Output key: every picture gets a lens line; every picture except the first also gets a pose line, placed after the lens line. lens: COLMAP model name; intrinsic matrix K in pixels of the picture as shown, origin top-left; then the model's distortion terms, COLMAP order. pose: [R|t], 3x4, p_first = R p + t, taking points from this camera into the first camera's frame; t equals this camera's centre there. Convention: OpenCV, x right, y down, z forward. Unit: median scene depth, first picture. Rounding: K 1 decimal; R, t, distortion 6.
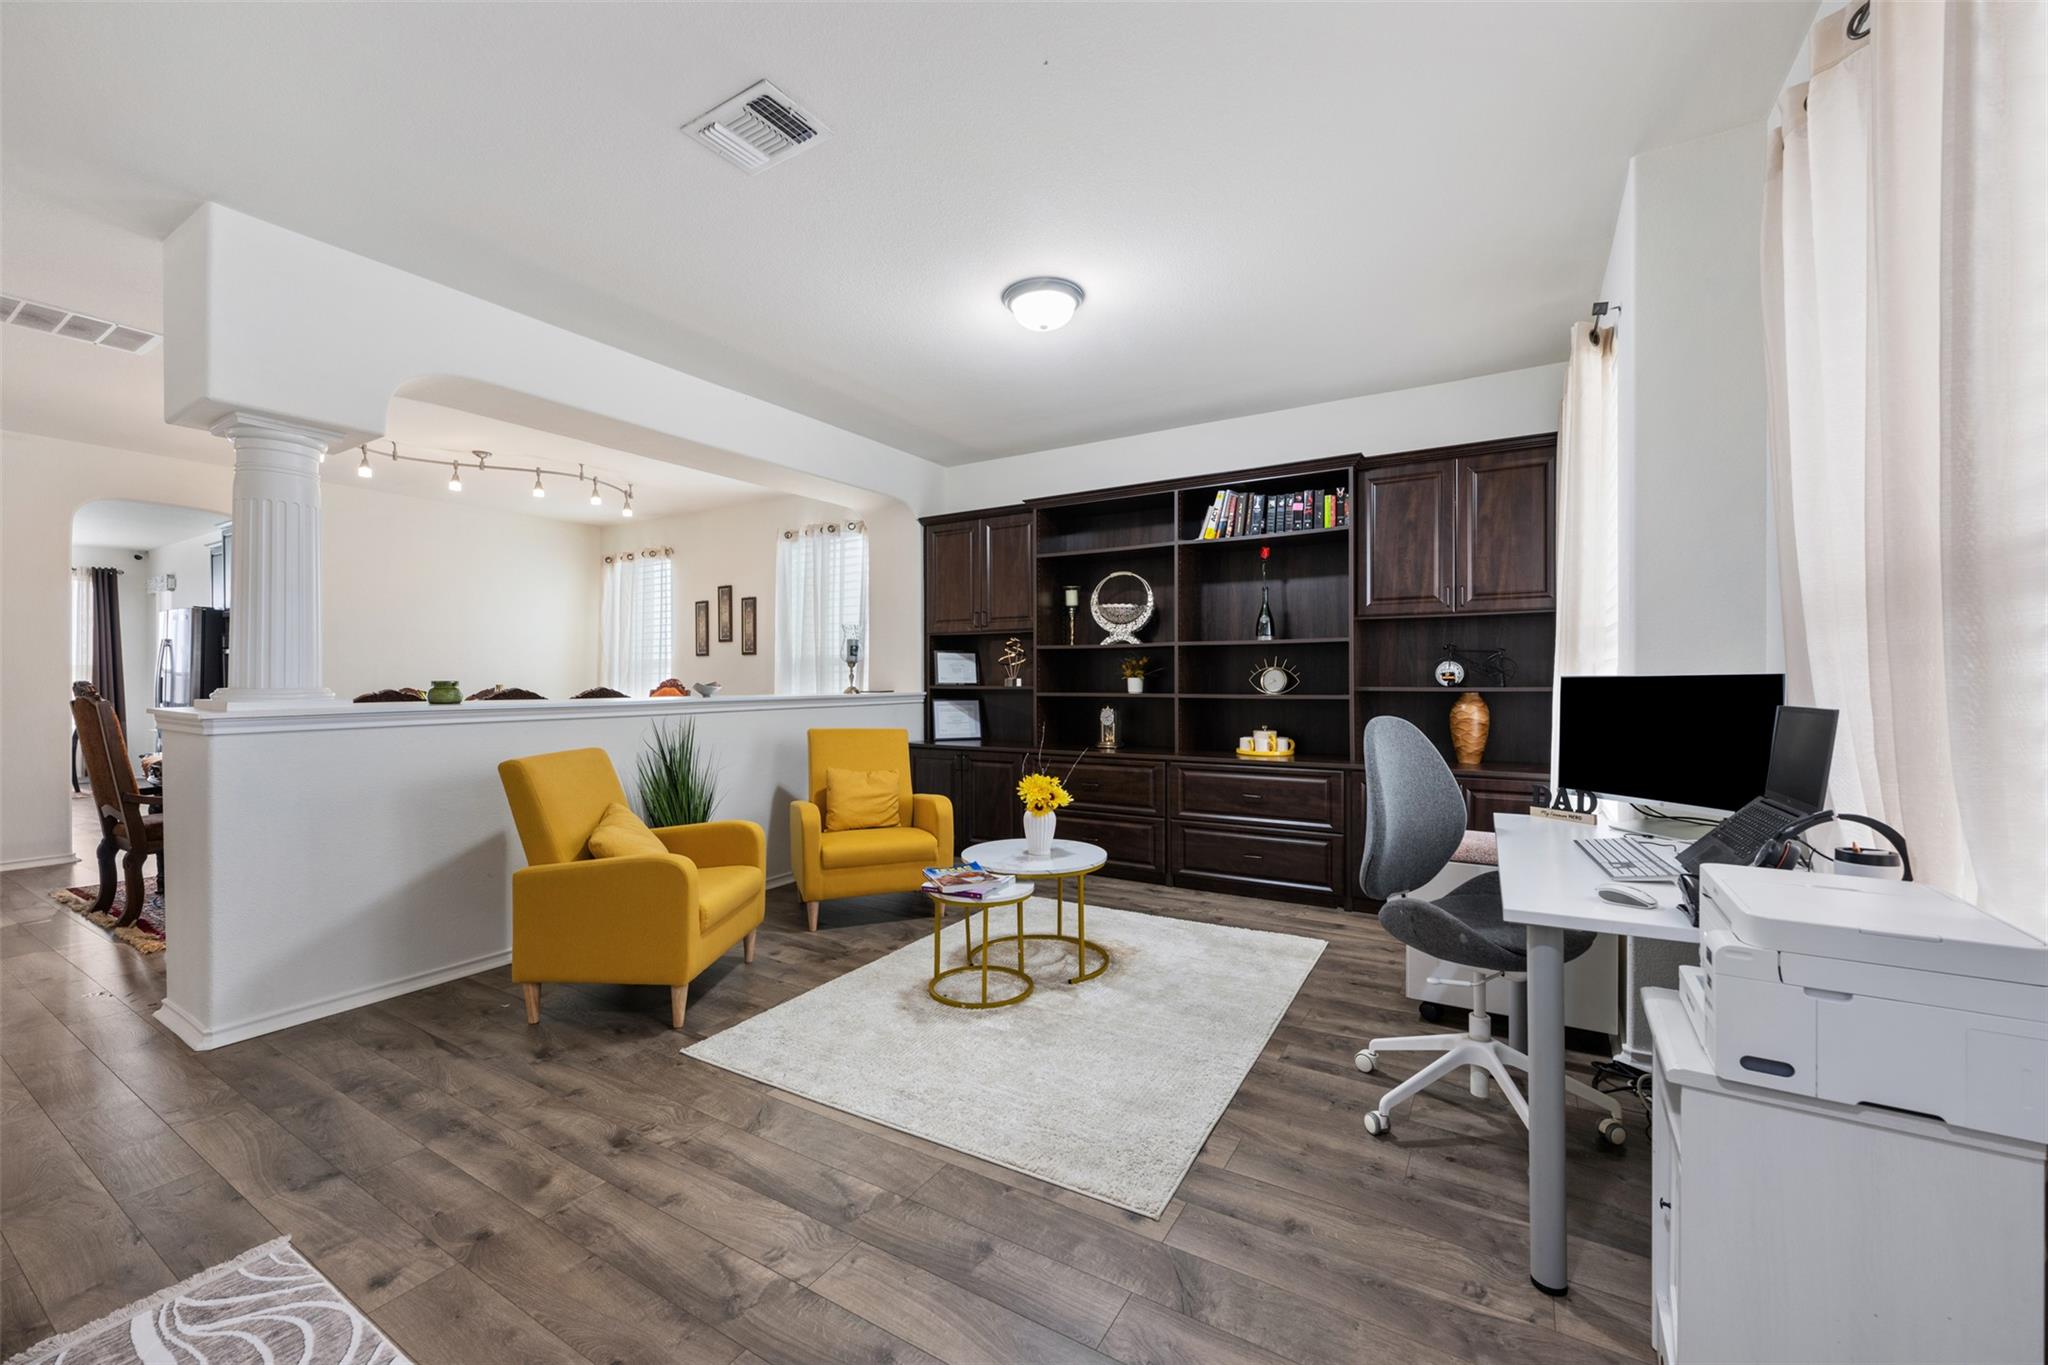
lens RADIAL K [[812.0, 0, 1024.4], [0, 812.0, 682.0], [0, 0, 1]] dist [-0.000125, -0.000576]
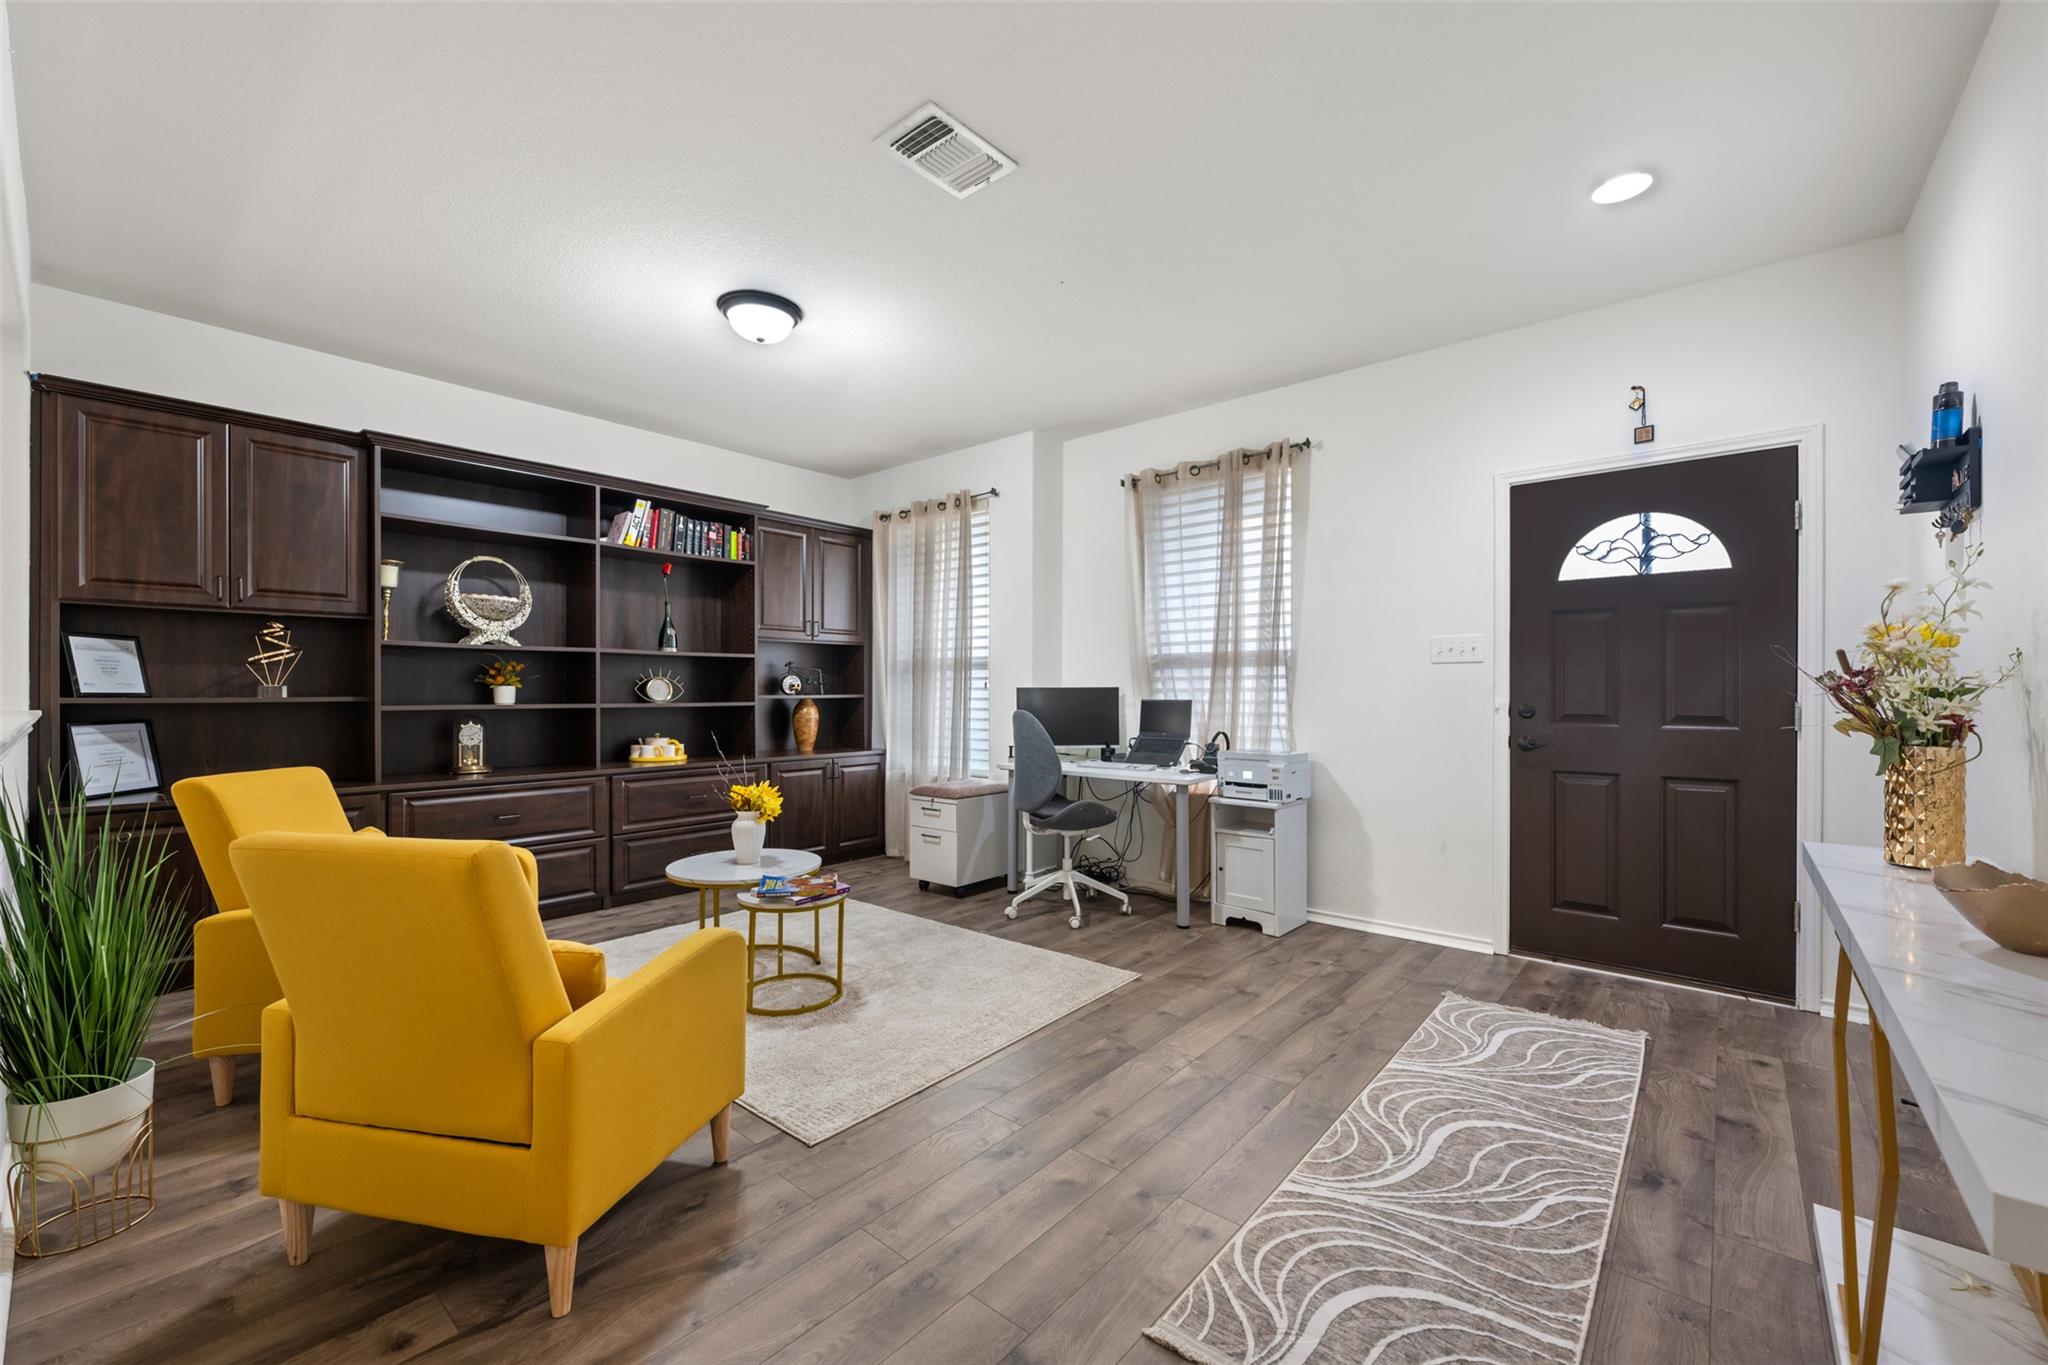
lens RADIAL K [[812.0, 0, 1028.8], [0, 812.0, 685.6], [0, 0, 1]] dist [-0.000125, -0.000576]
pose [[0.160985, 0.007198, 0.986931, -0.674184], [0.002665, 0.999967, -0.007728, 0.002616], [-0.986953, 0.003874, 0.160960, 0.370593]]
